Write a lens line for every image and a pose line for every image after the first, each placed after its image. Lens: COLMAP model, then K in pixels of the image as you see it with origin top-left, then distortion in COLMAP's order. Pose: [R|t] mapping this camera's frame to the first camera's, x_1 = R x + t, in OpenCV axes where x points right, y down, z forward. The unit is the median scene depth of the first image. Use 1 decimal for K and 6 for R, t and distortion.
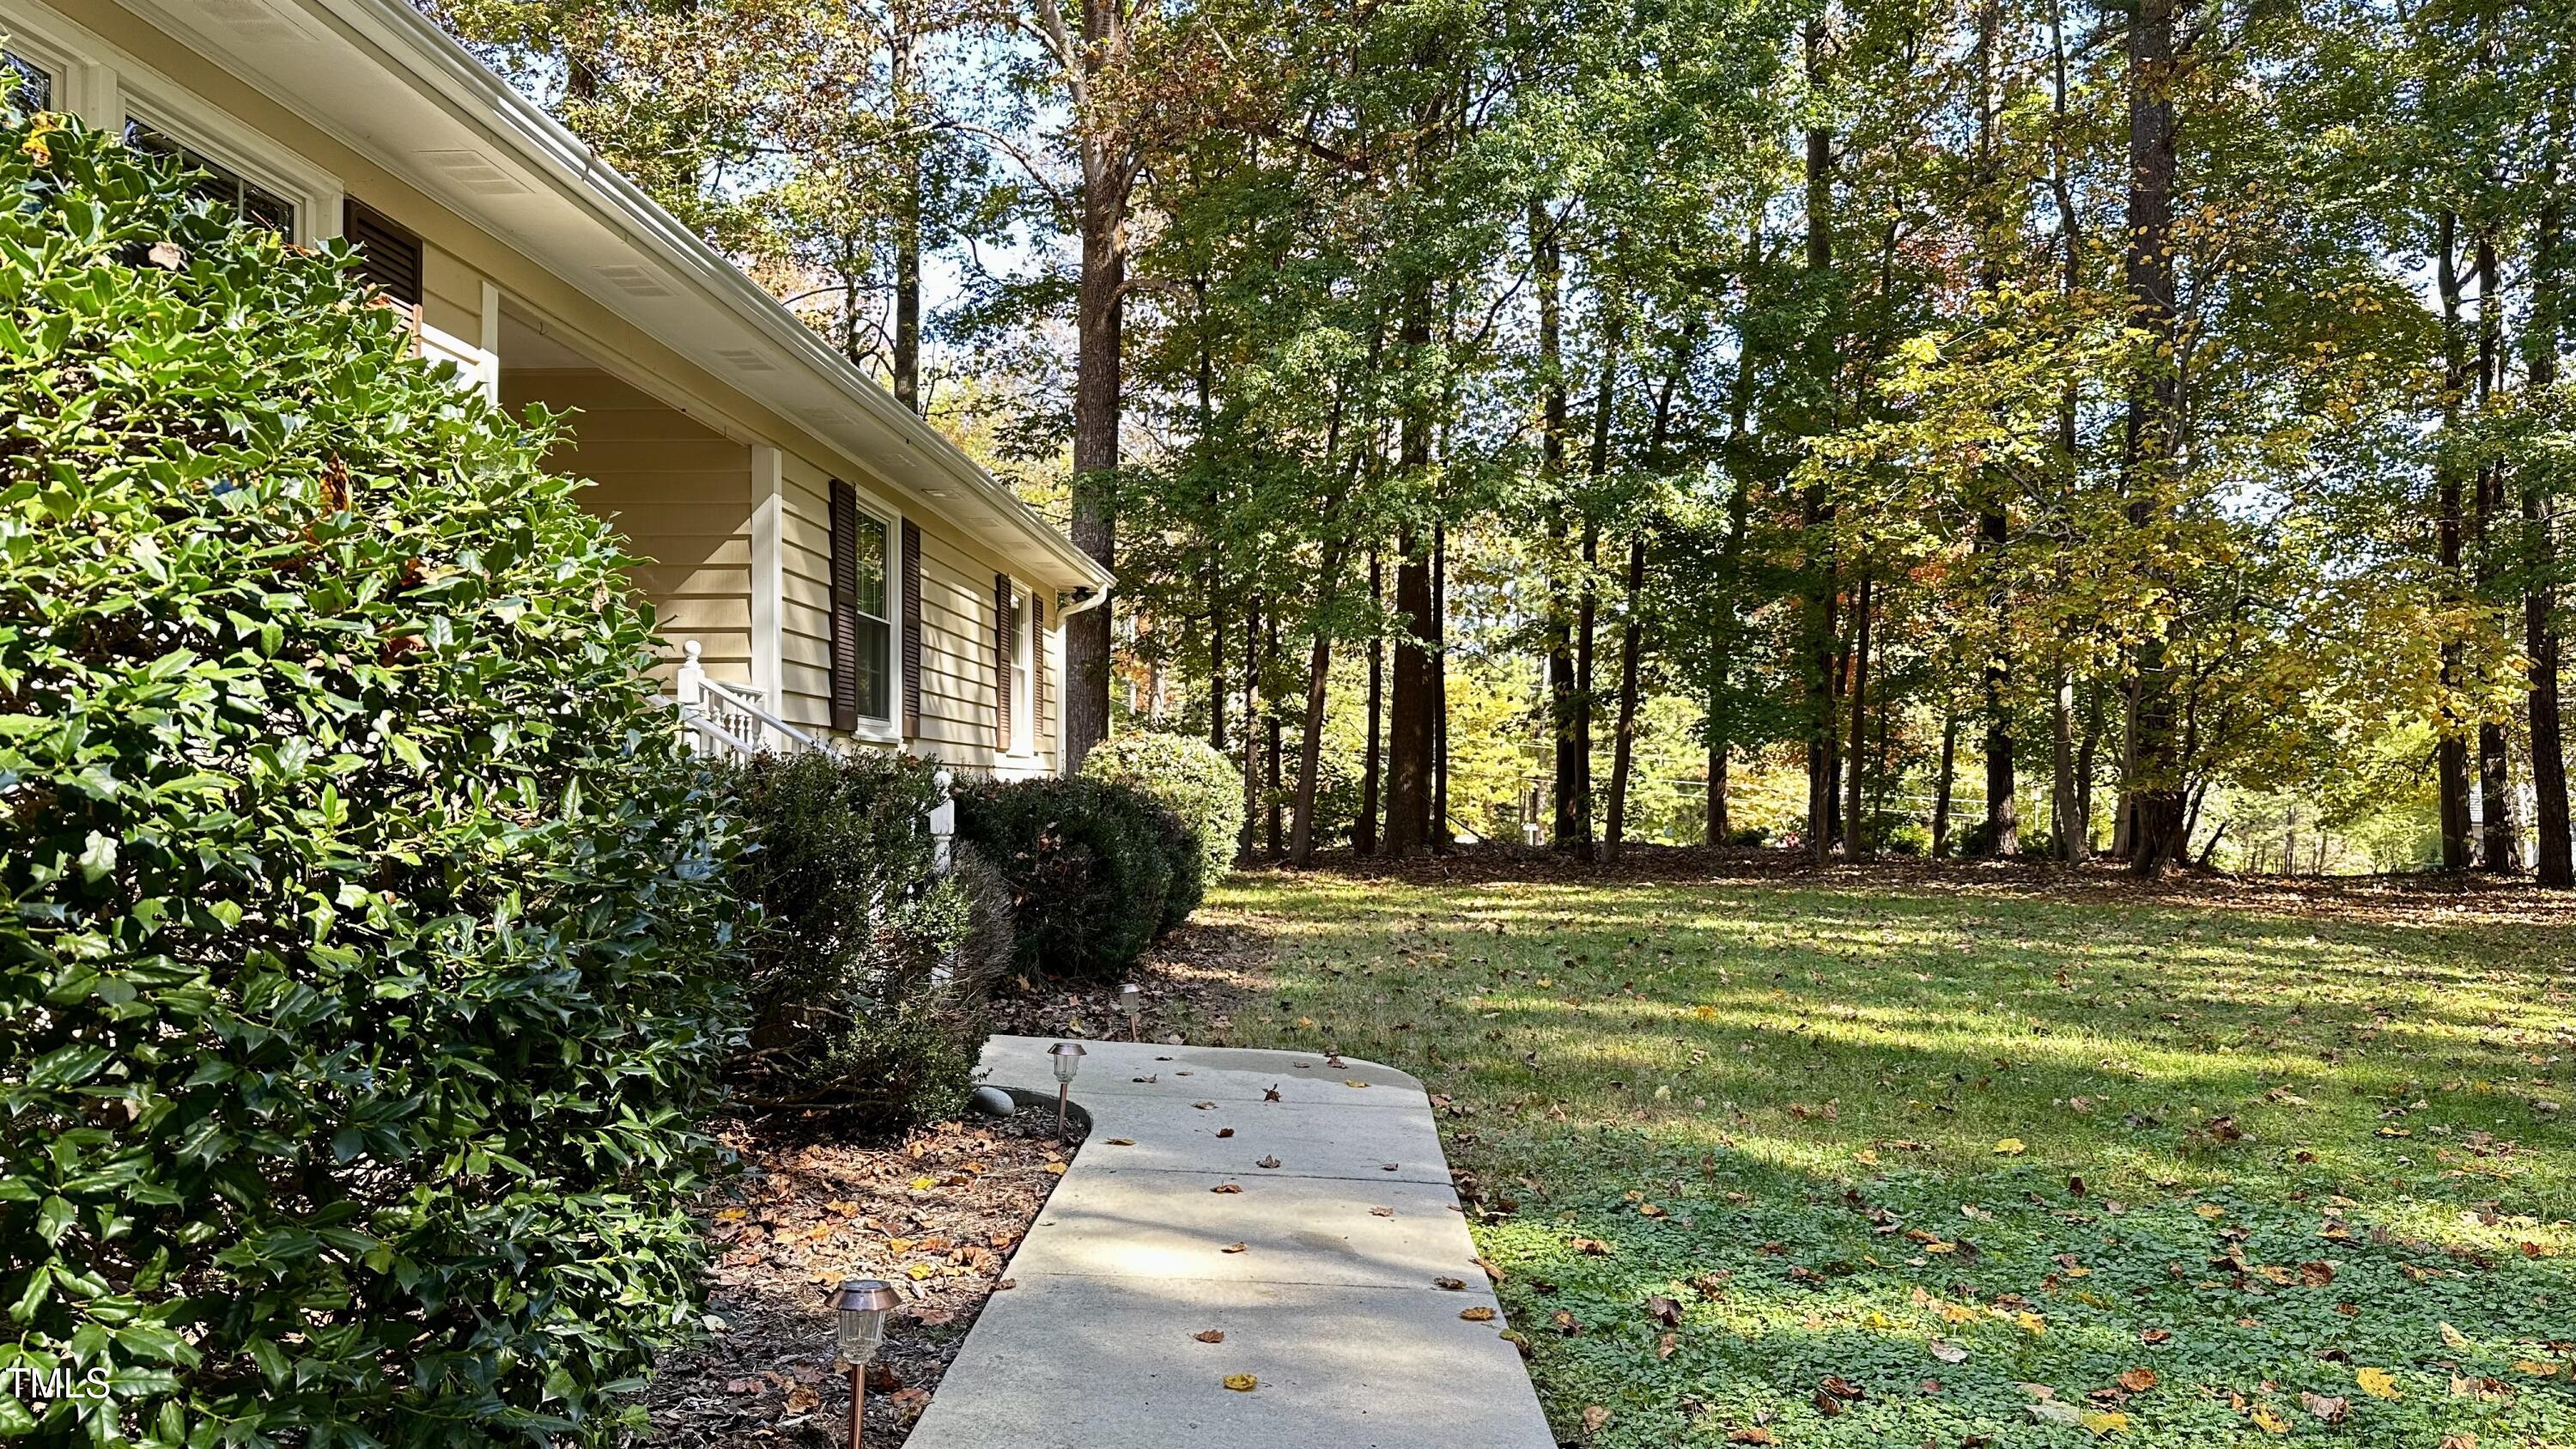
lens RADIAL K [[1776.7, 0, 1288.0], [0, 1776.7, 724.5], [0, 0, 1]] dist [0.065284, -0.102369]
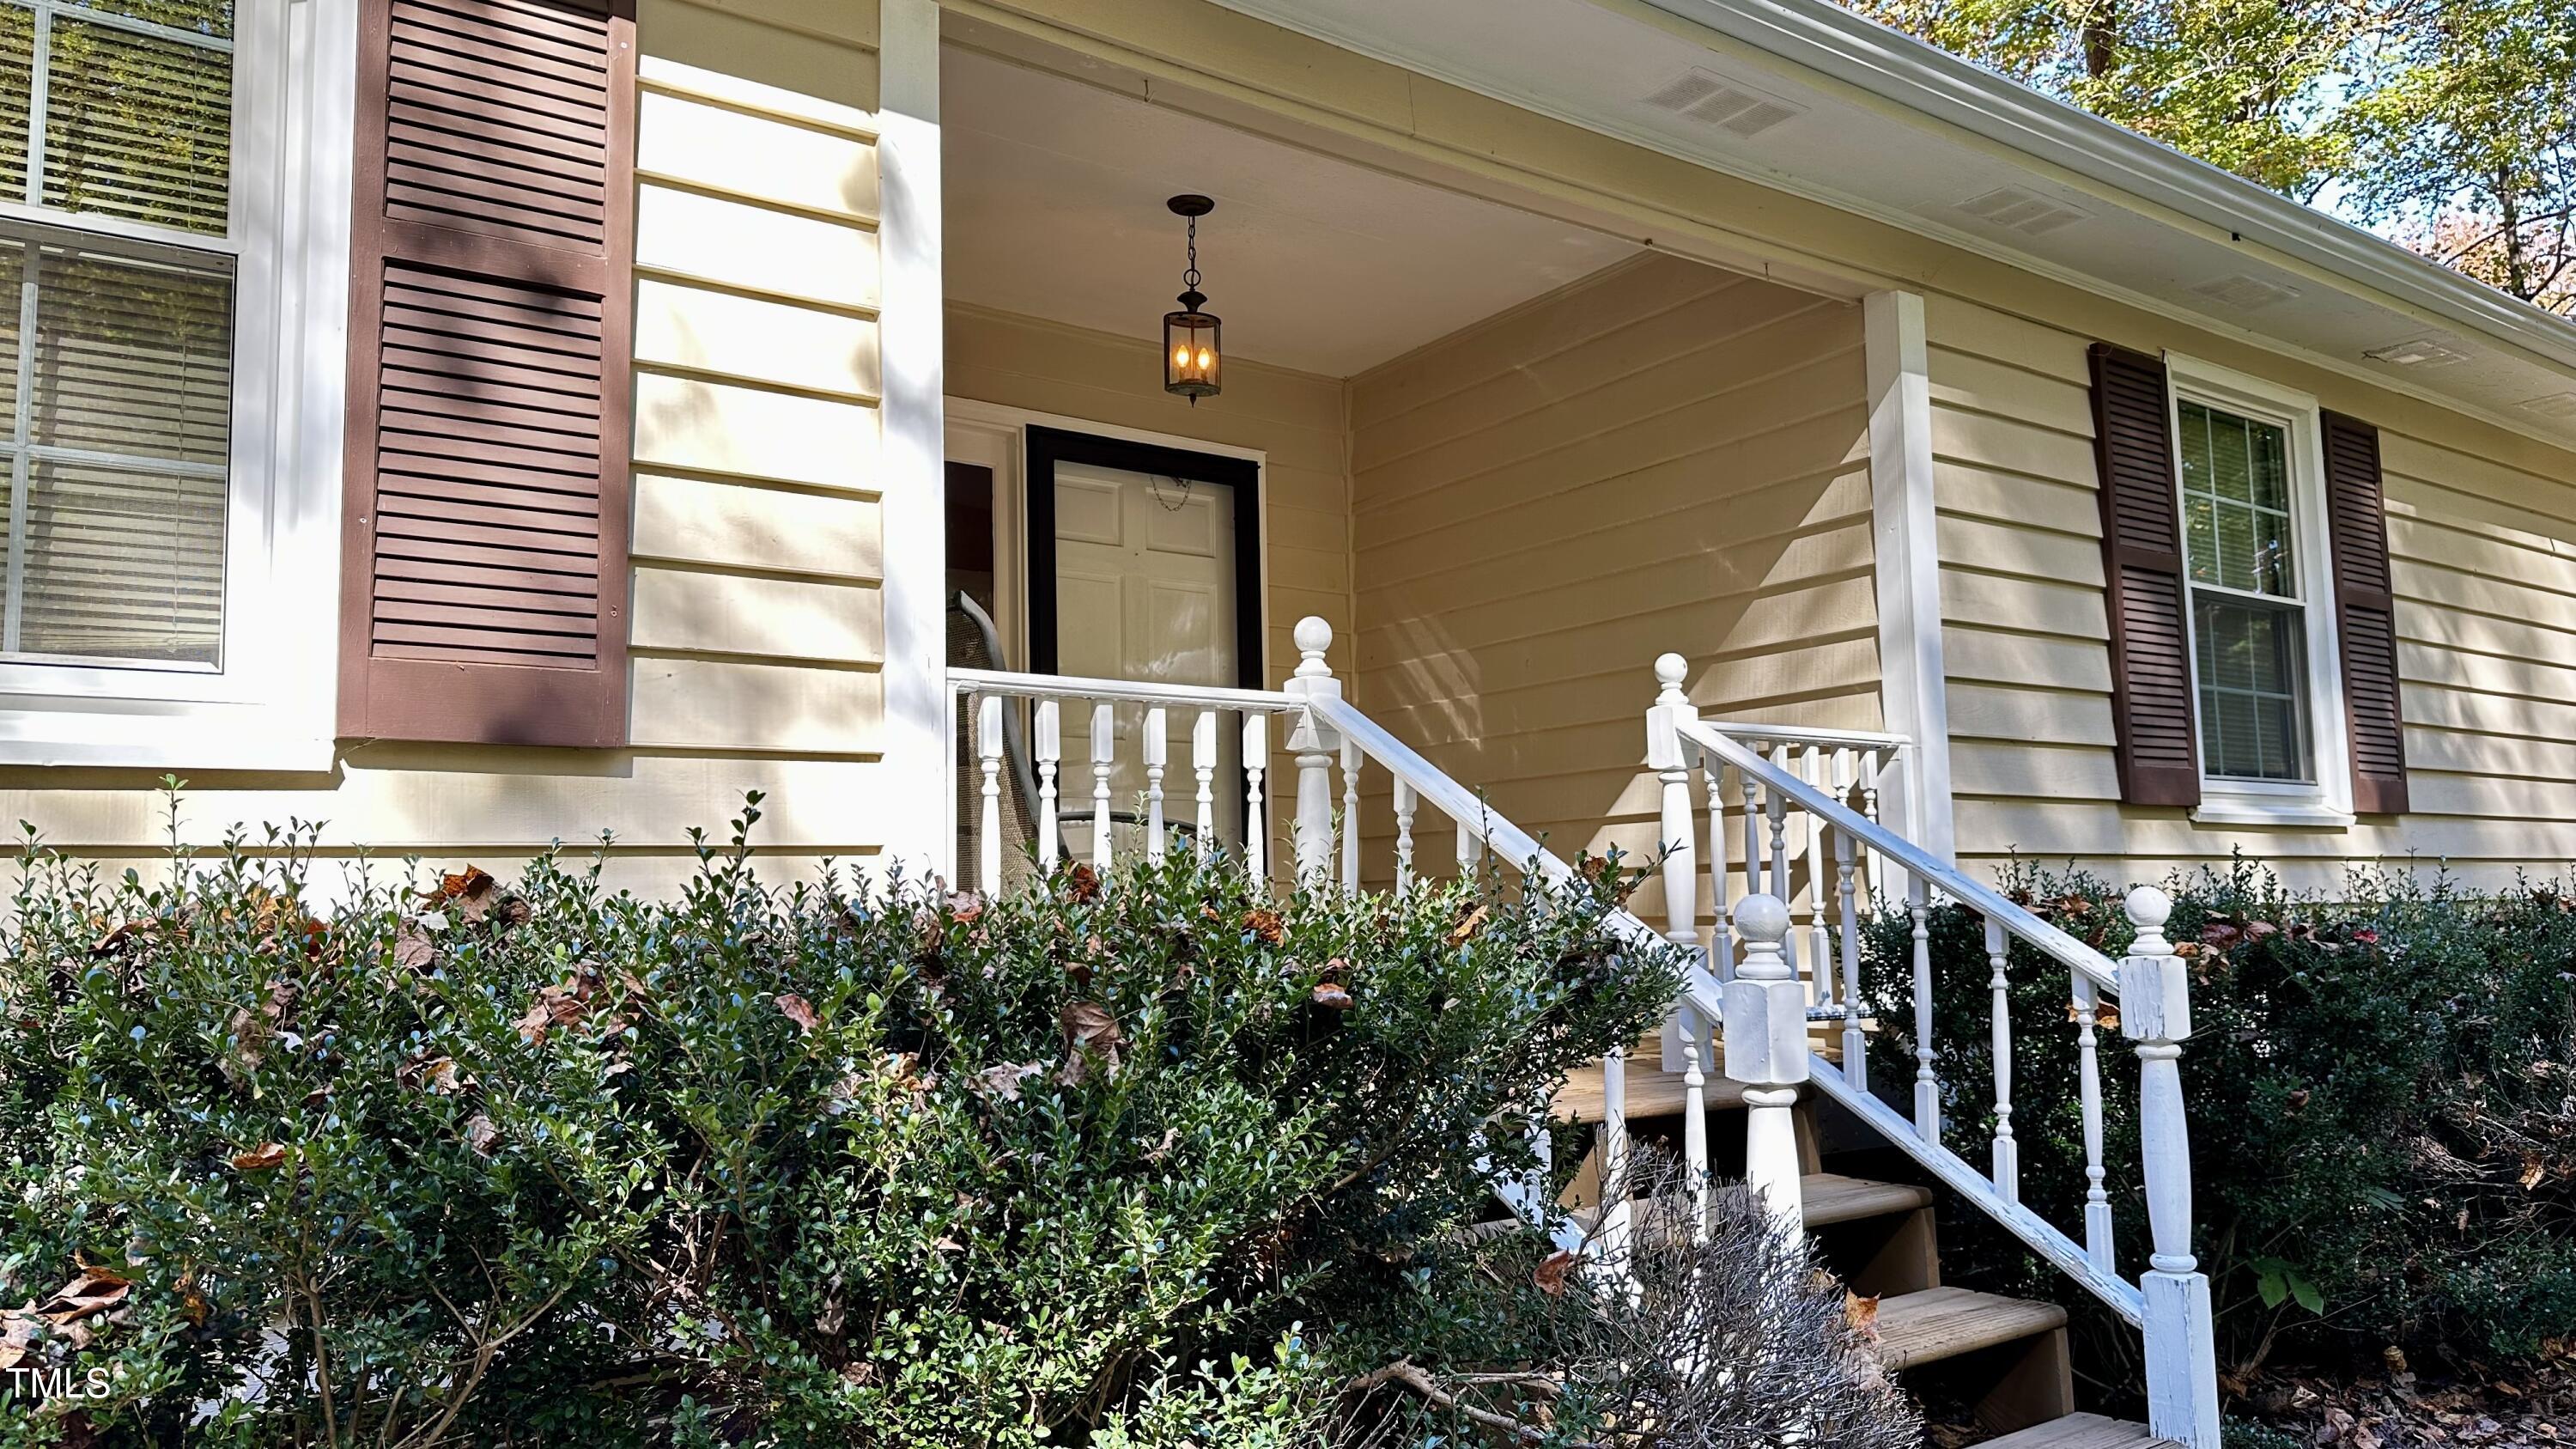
lens RADIAL K [[1776.7, 0, 1288.0], [0, 1776.7, 724.5], [0, 0, 1]] dist [0.065284, -0.102369]
pose [[0.619038, -0.084502, -0.780802, 0.009491], [0.043815, 0.996362, -0.073094, 0.006880], [0.784138, 0.011037, 0.620488, 0.470294]]
